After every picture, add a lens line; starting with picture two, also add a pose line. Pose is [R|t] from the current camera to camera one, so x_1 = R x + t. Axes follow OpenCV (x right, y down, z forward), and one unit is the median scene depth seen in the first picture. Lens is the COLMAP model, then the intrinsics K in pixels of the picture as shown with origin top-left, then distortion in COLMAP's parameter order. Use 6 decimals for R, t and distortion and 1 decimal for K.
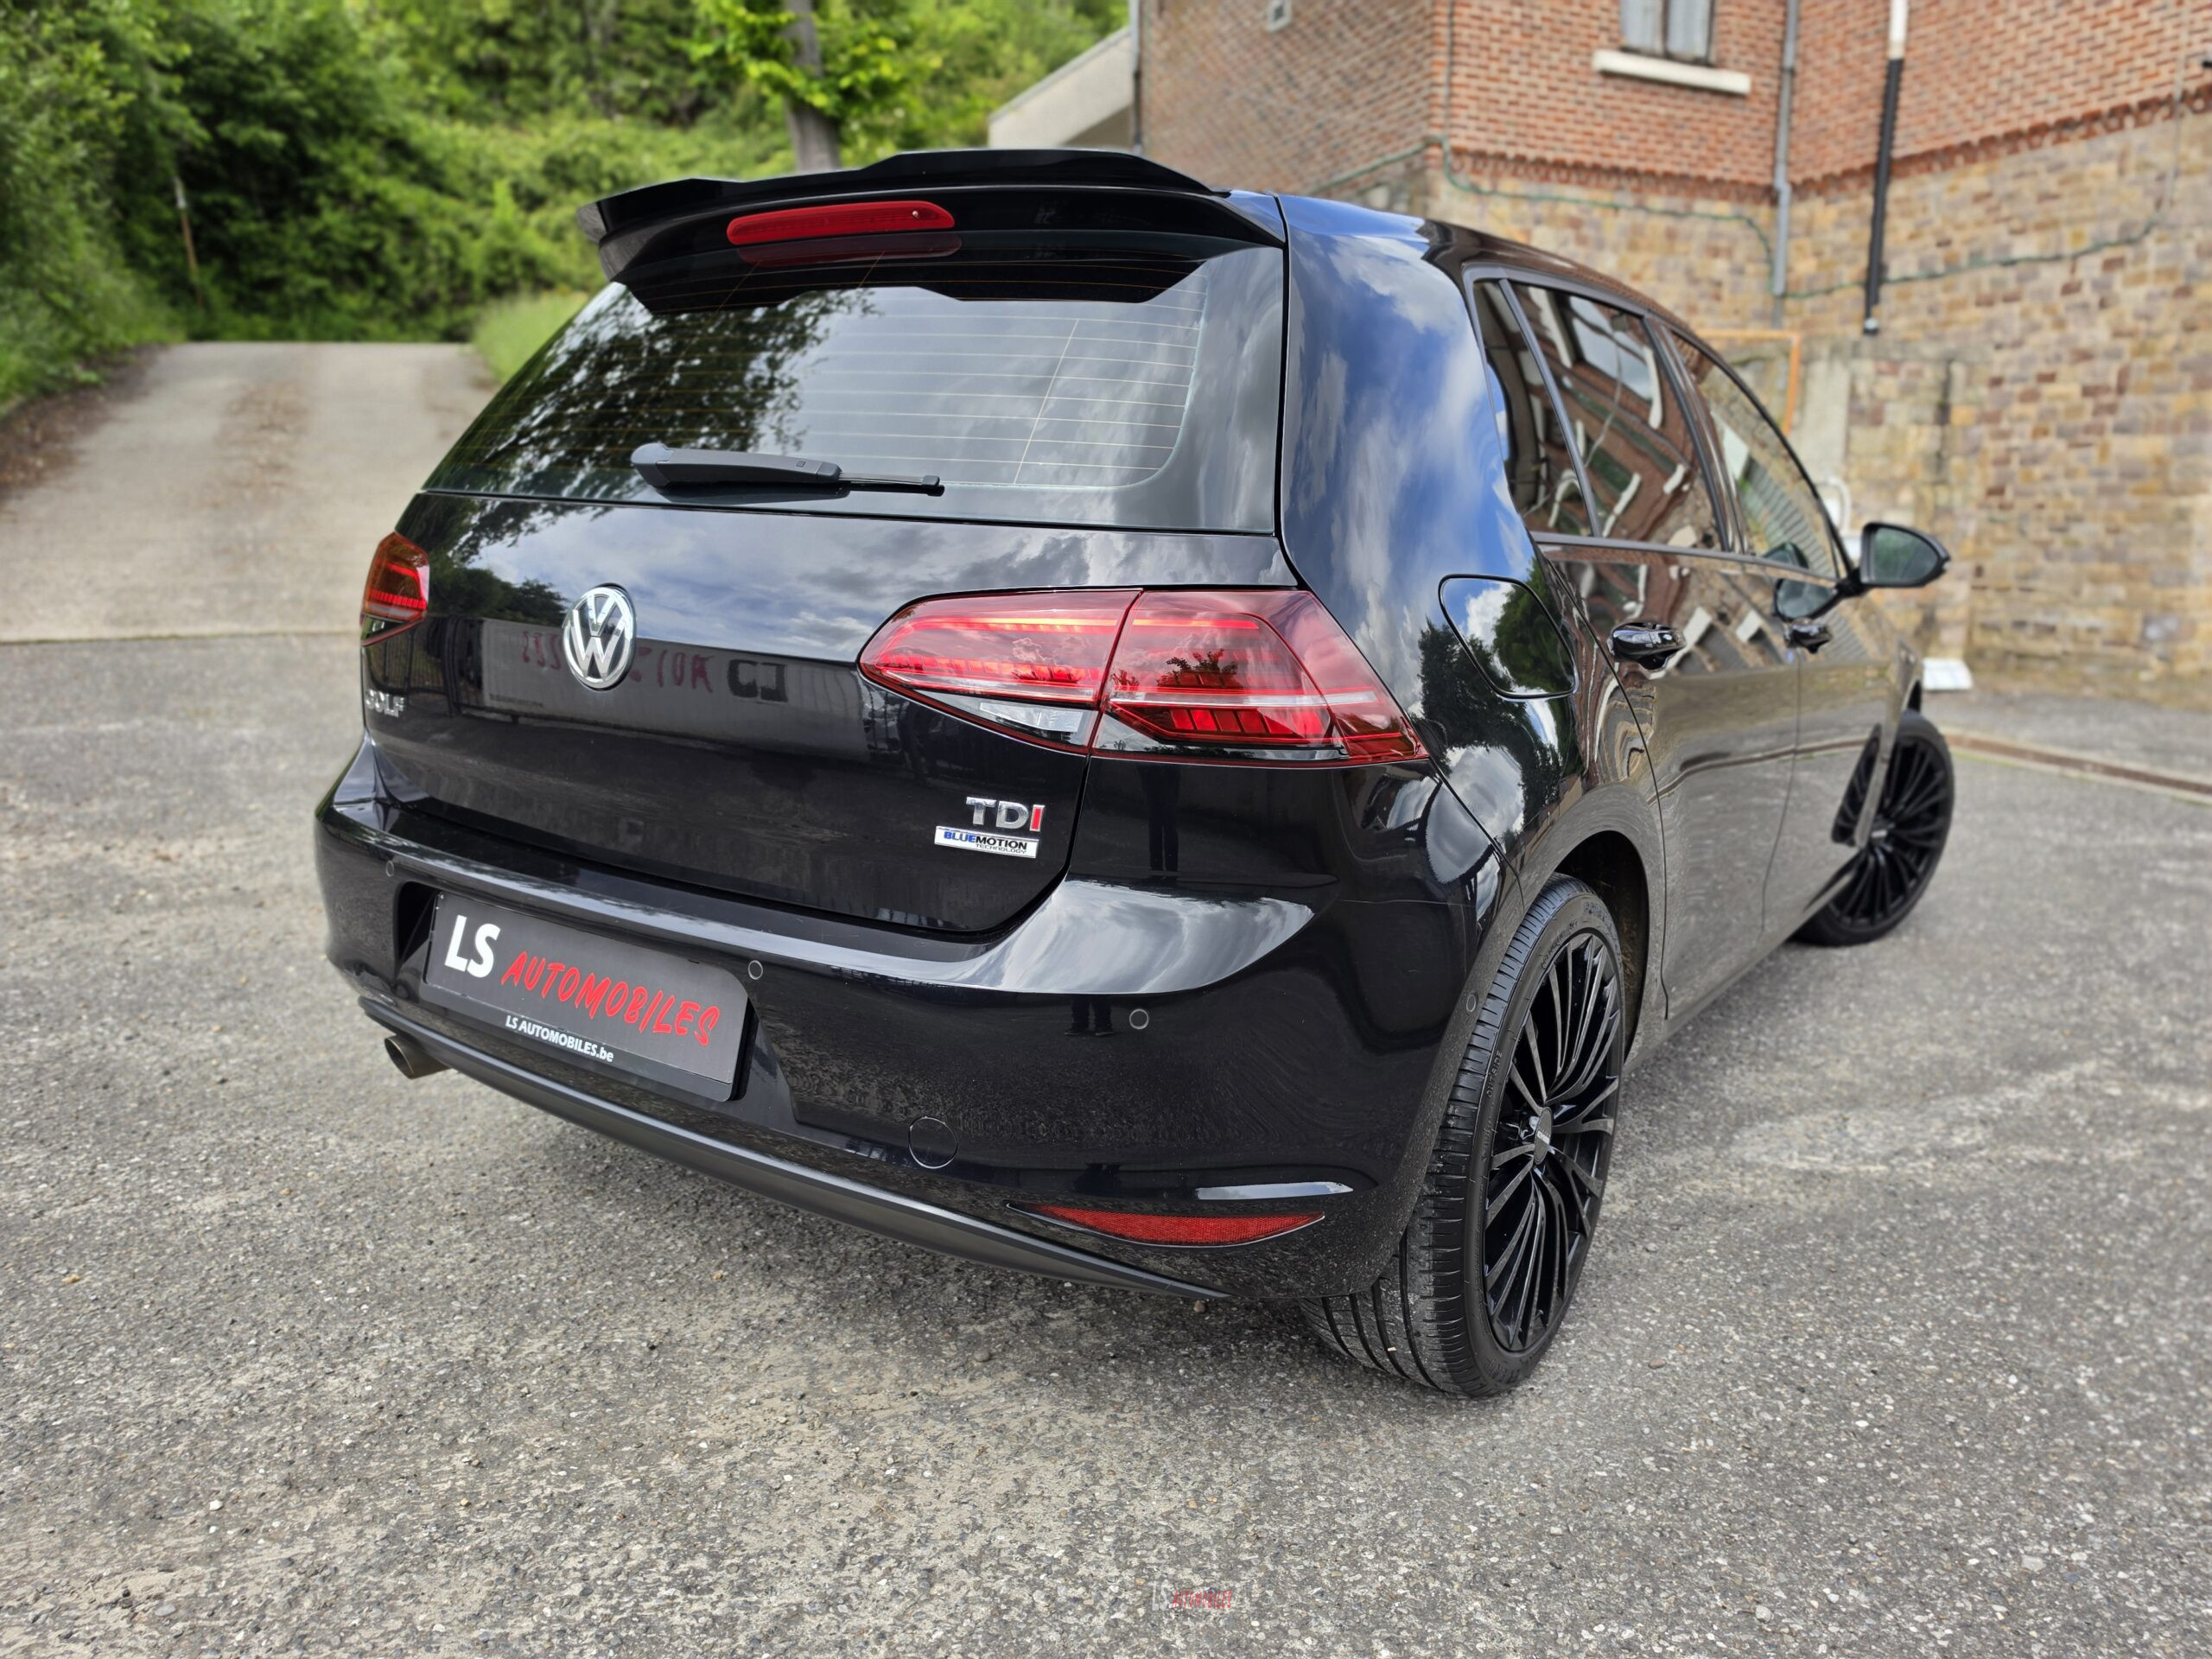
lens RADIAL K [[1548.1, 0, 1094.2], [0, 1548.1, 832.9], [0, 0, 1]] dist [0.003857, -0.011441]
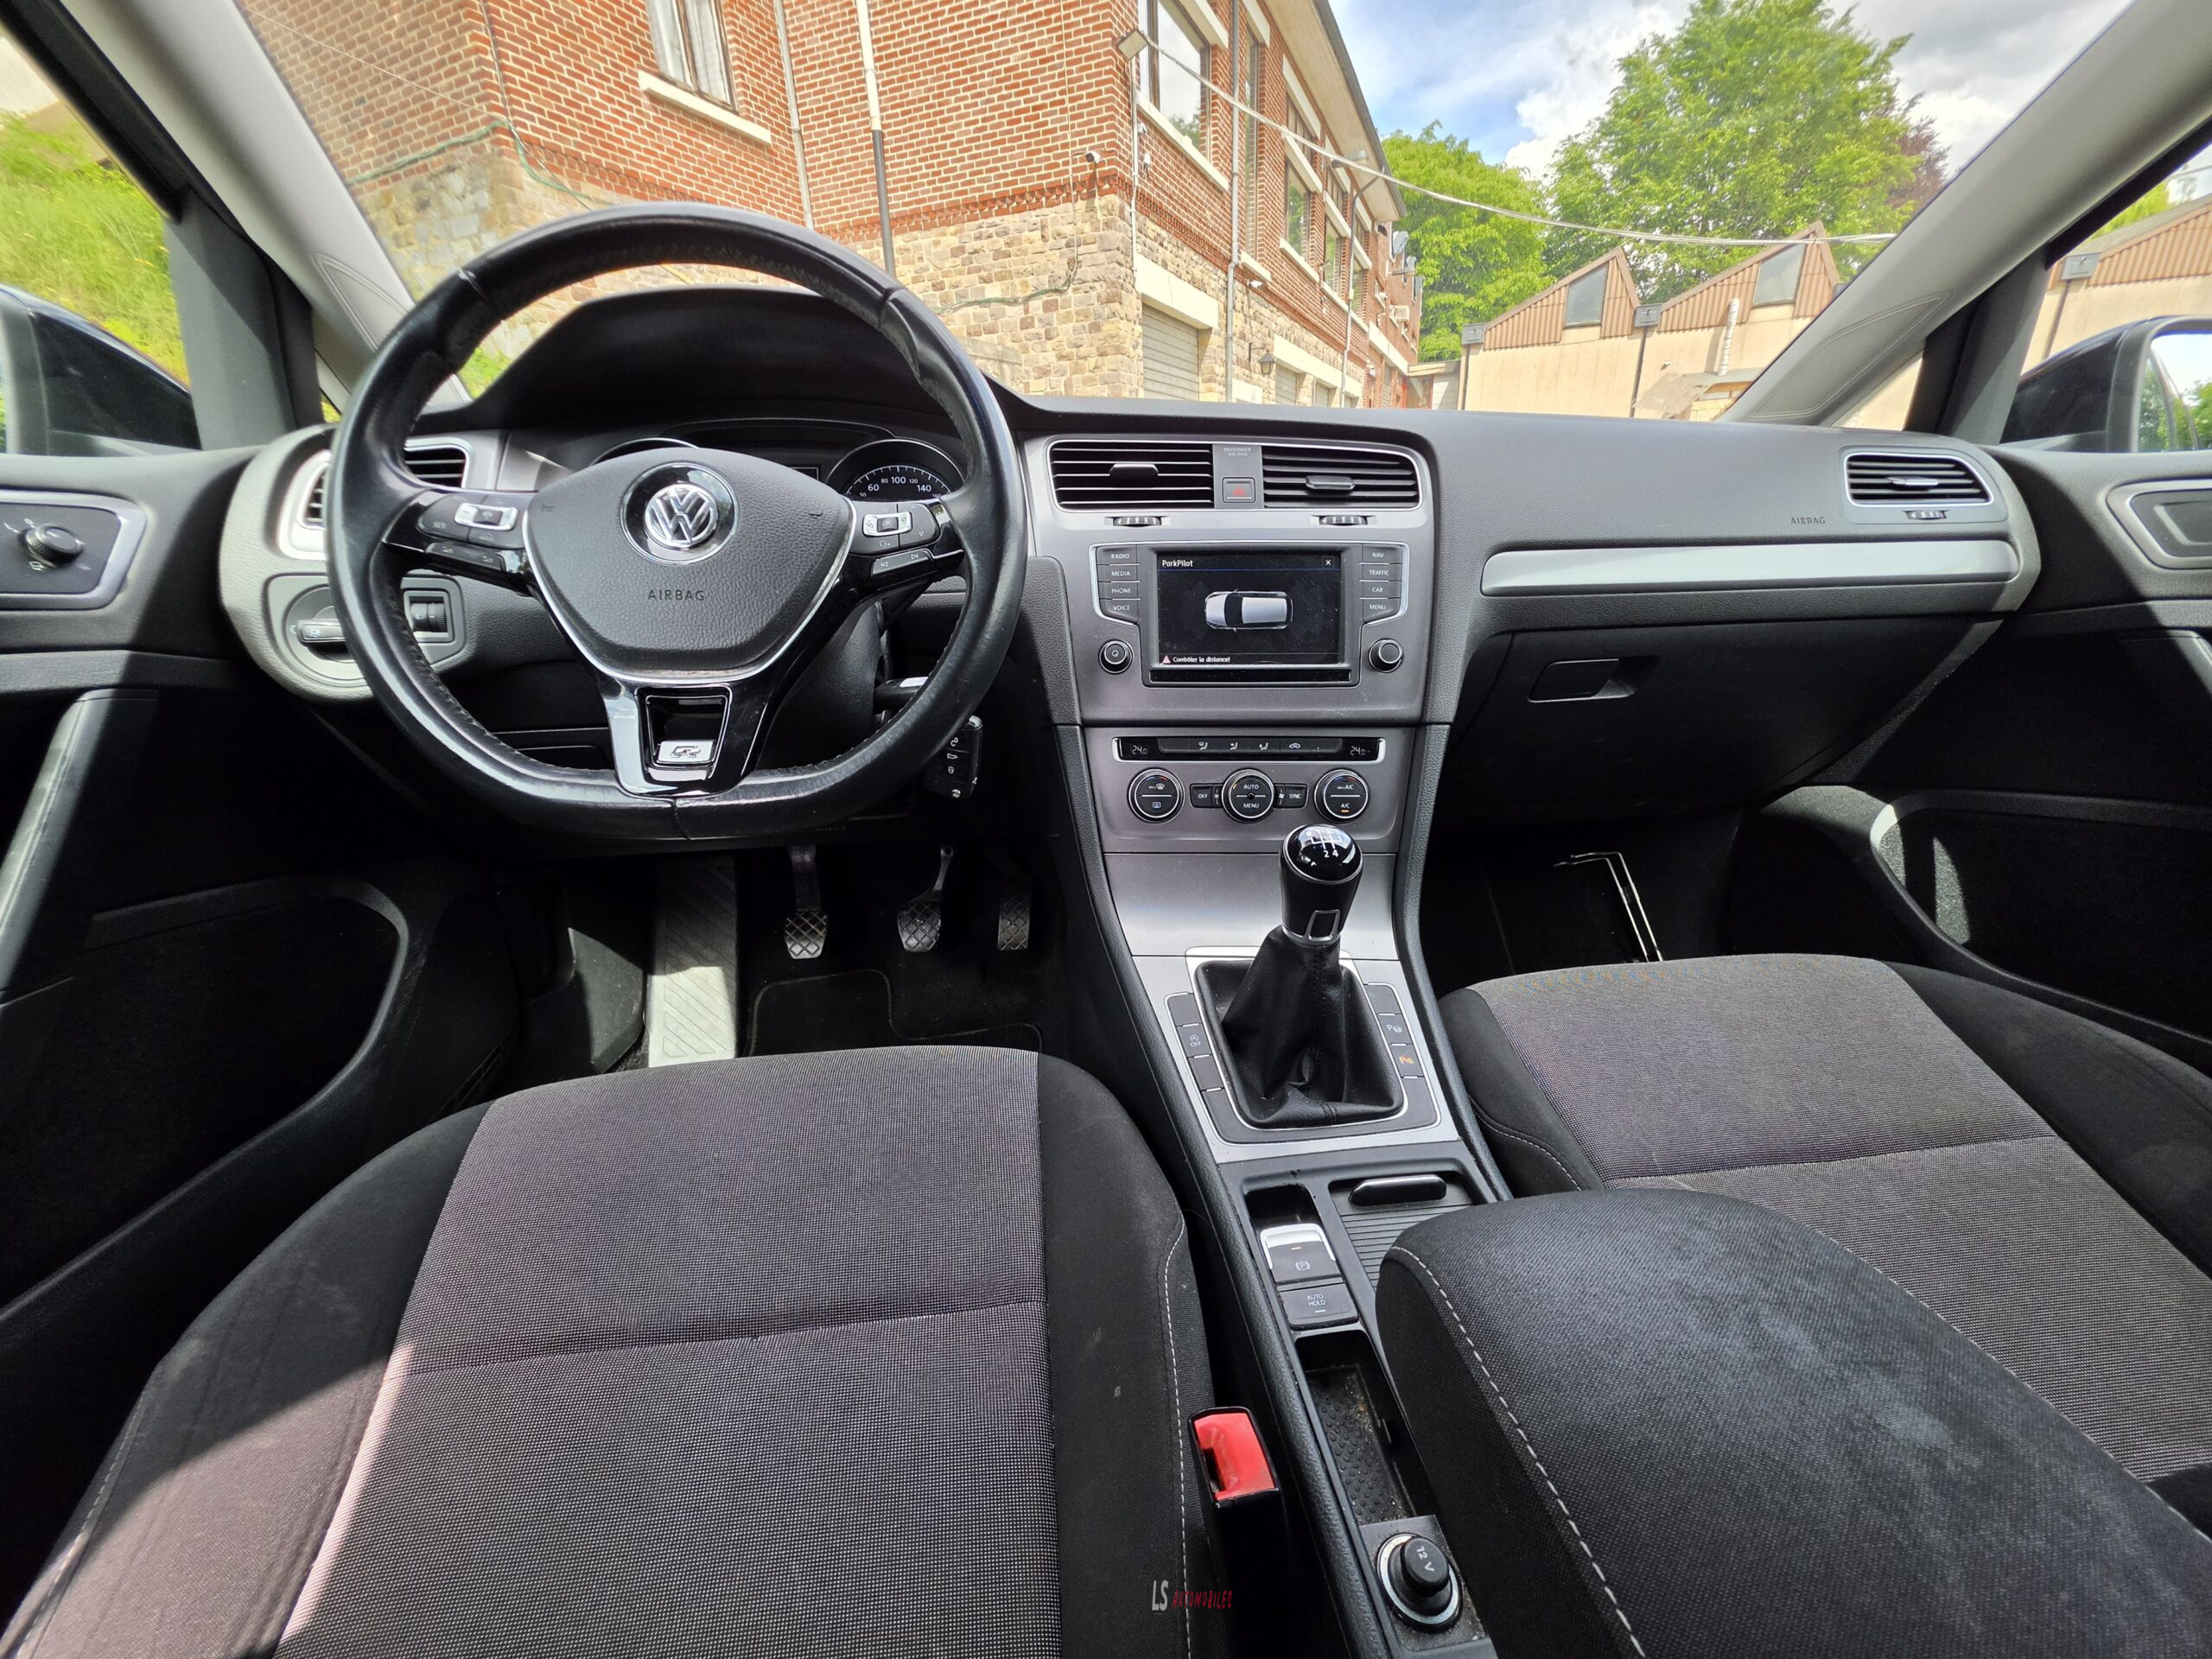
lens RADIAL K [[887.1, 0, 1099.5], [0, 887.1, 848.5], [0, 0, 1]] dist [-0.002665, -0.000692]
pose [[0.743749, -0.277442, 0.608165, 0.024792], [0.175549, 0.958934, 0.222775, -0.045985], [-0.644997, -0.058925, 0.761910, 0.279462]]
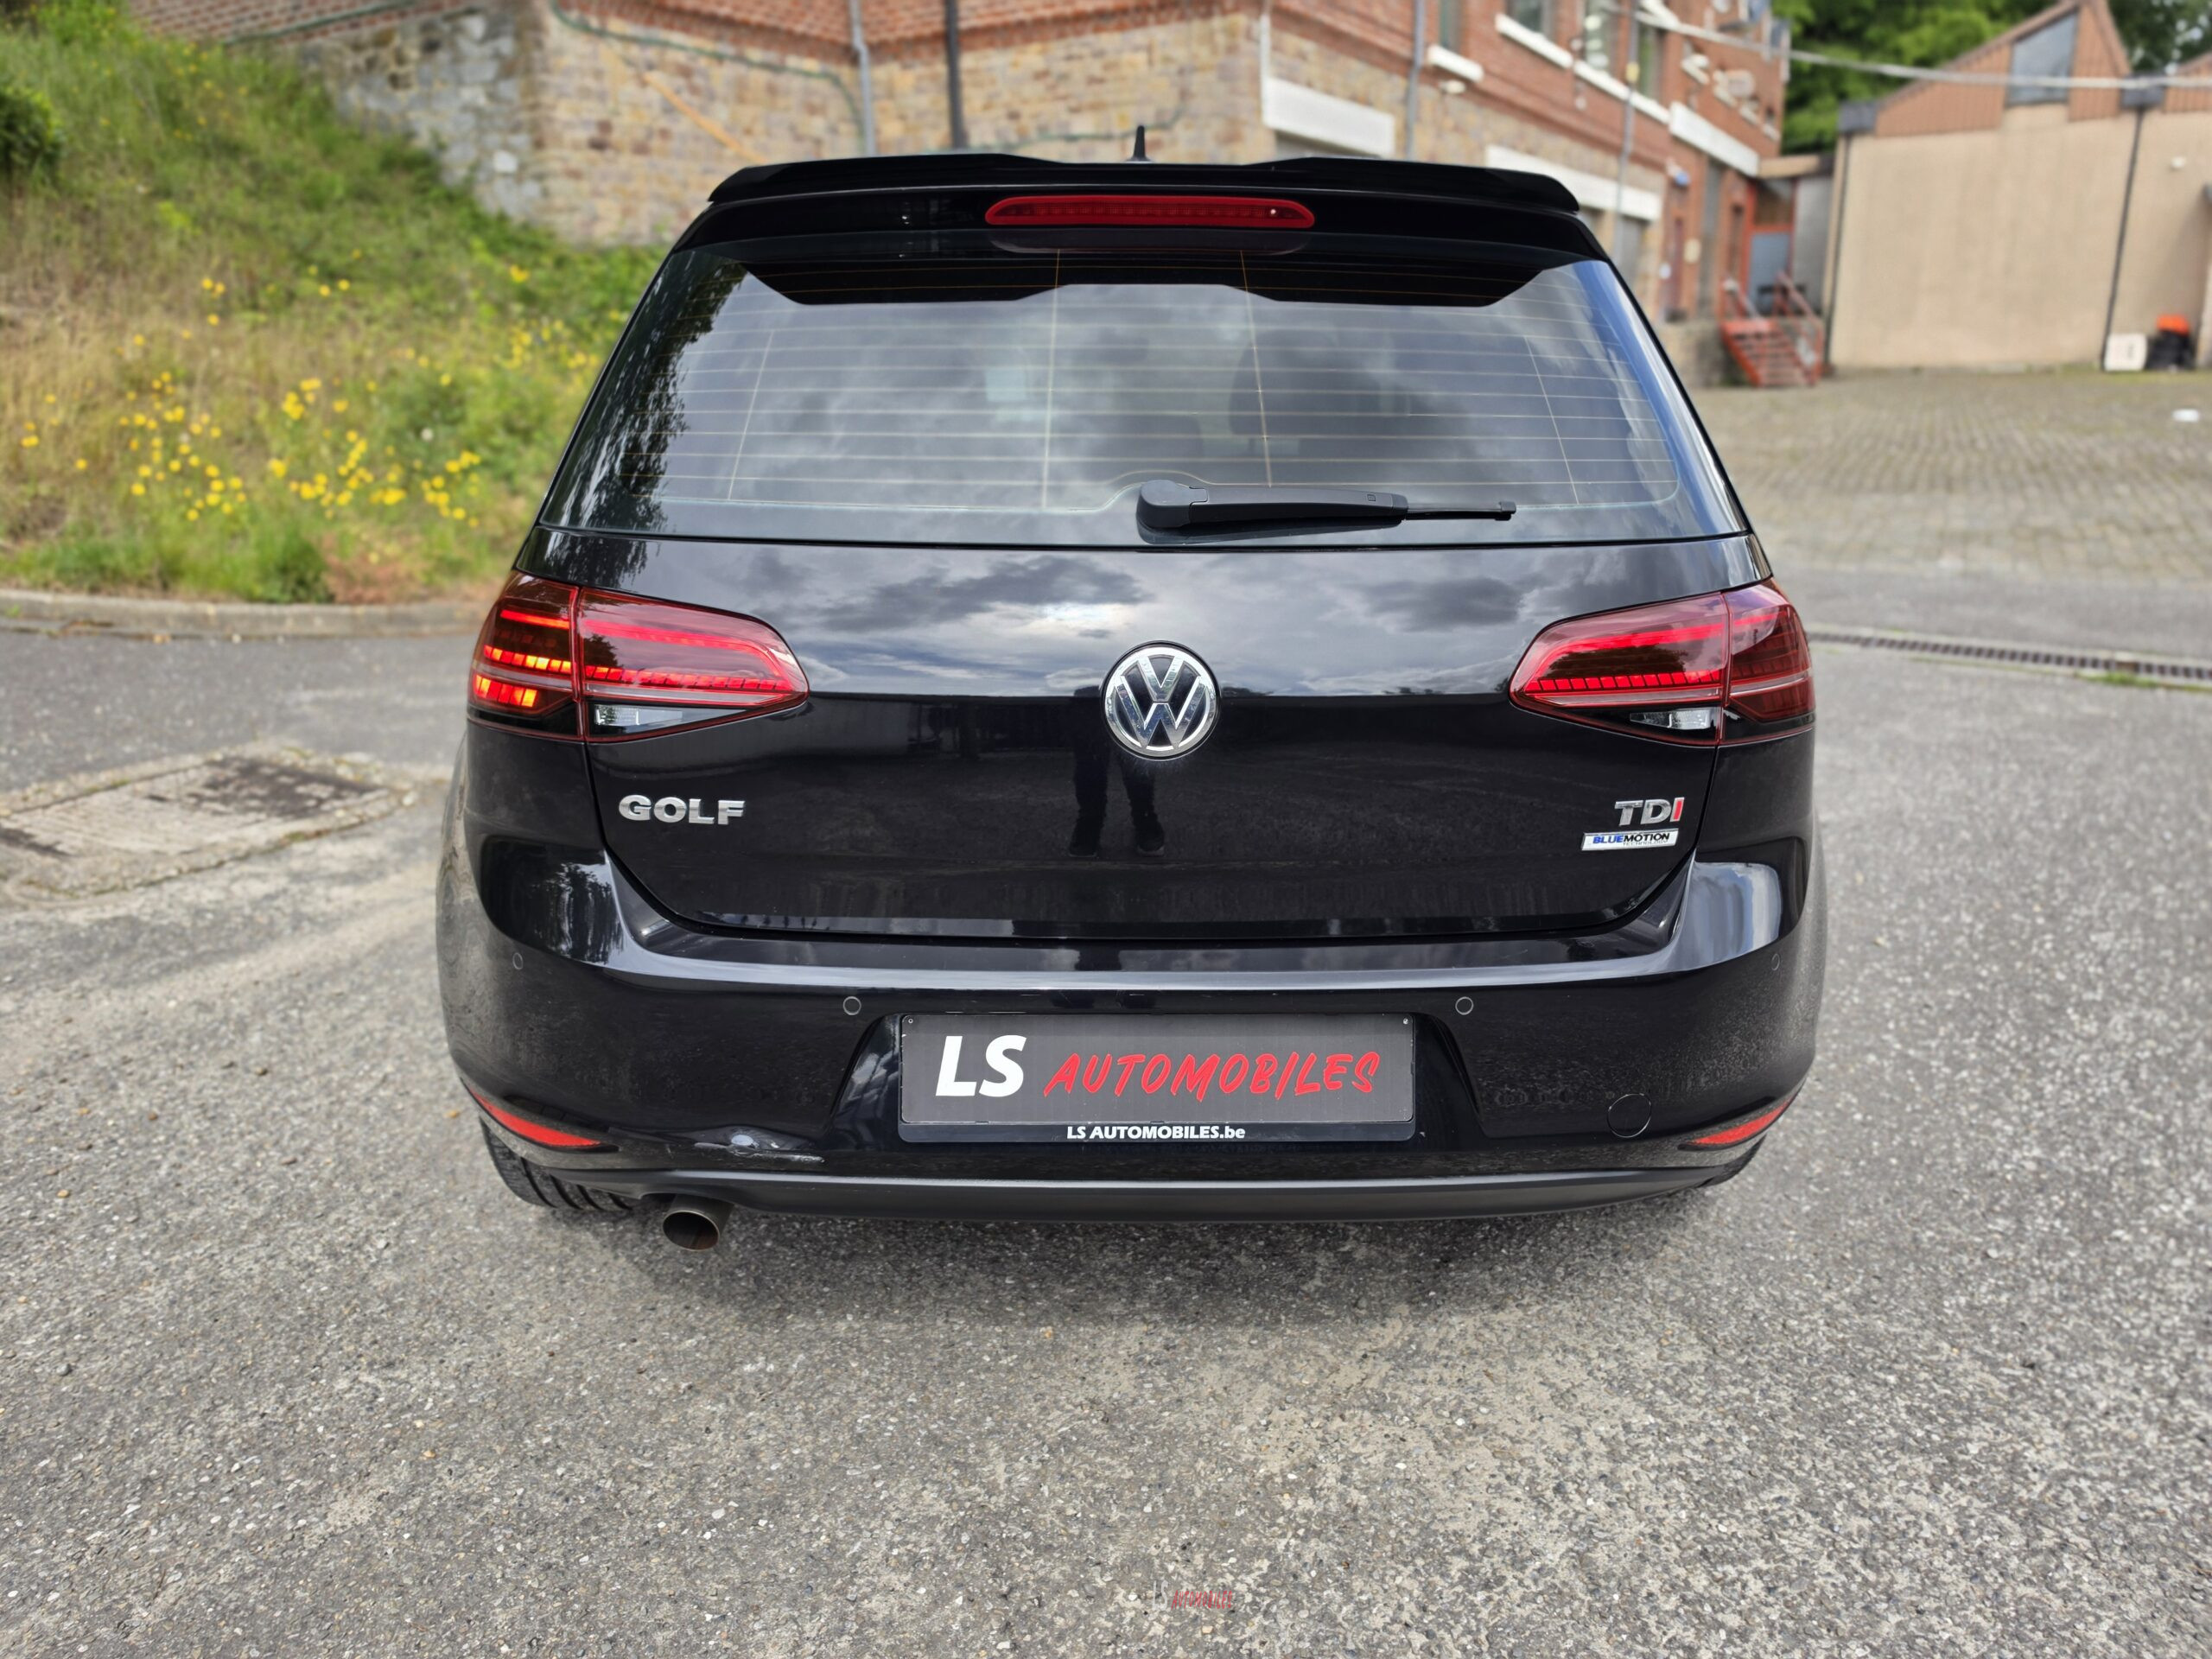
lens RADIAL K [[1548.1, 0, 1100.7], [0, 1548.1, 830.1], [0, 0, 1]] dist [0.003857, -0.011441]
pose [[0.809971, -0.196030, 0.552739, -0.124802], [0.142660, 0.980031, 0.138518, -0.026247], [-0.568855, -0.033342, 0.821762, 0.038846]]
